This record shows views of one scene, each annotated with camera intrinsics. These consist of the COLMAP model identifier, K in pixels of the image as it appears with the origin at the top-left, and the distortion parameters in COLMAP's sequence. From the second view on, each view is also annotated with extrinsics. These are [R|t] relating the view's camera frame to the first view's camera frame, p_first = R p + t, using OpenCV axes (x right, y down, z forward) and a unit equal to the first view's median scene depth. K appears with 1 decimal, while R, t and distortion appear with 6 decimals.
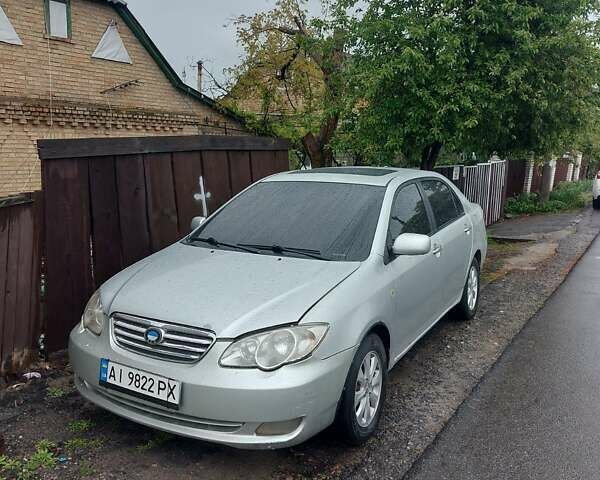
lens RADIAL K [[550.8, 0, 297.1], [0, 550.8, 236.5], [0, 0, 1]] dist [0.106046, -0.043667]
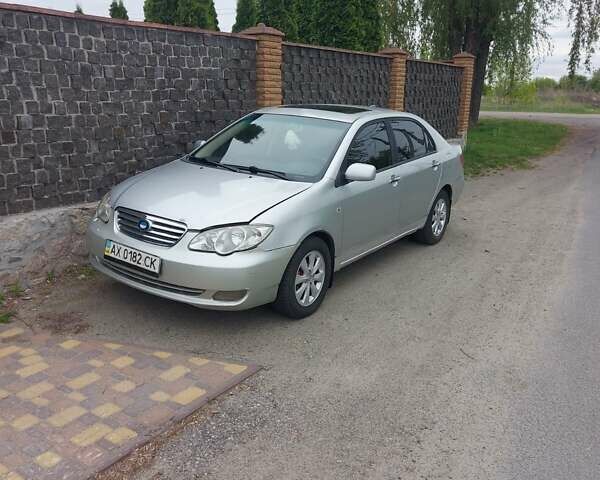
lens RADIAL K [[550.8, 0, 304.2], [0, 550.8, 235.9], [0, 0, 1]] dist [0.106046, -0.043667]
pose [[0.995713, 0.071998, -0.058065, 0.208196], [-0.064320, 0.990105, 0.124717, 0.011682], [0.066470, -0.120447, 0.990492, -0.310282]]
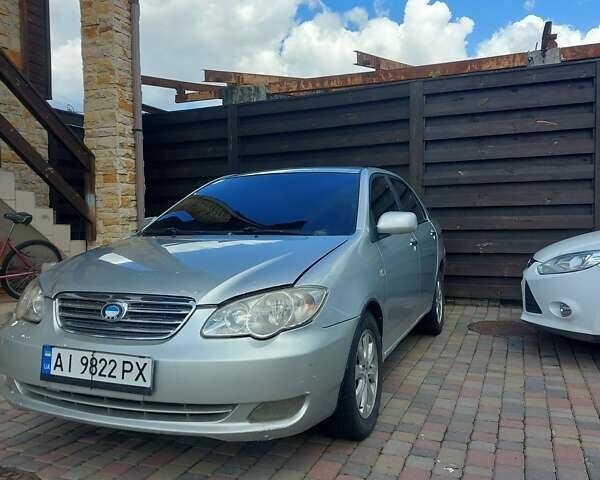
lens RADIAL K [[550.8, 0, 299.7], [0, 550.8, 241.3], [0, 0, 1]] dist [0.106046, -0.043667]
pose [[0.990638, -0.024884, 0.134230, -0.096951], [0.040288, 0.992745, -0.113288, 0.179809], [-0.130437, 0.117635, 0.984453, 0.158762]]
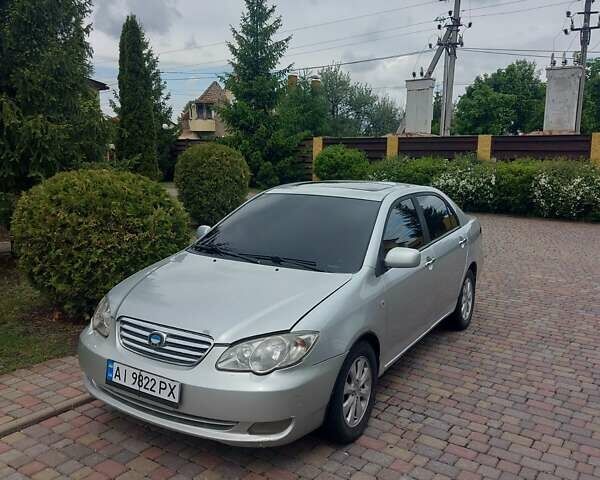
lens RADIAL K [[550.8, 0, 299.7], [0, 550.8, 239.8], [0, 0, 1]] dist [0.106046, -0.043667]
pose [[0.999669, 0.021702, -0.013823, 0.030256], [-0.021683, 0.999764, 0.001526, -0.022131], [0.013852, -0.001226, 0.999903, -0.074227]]
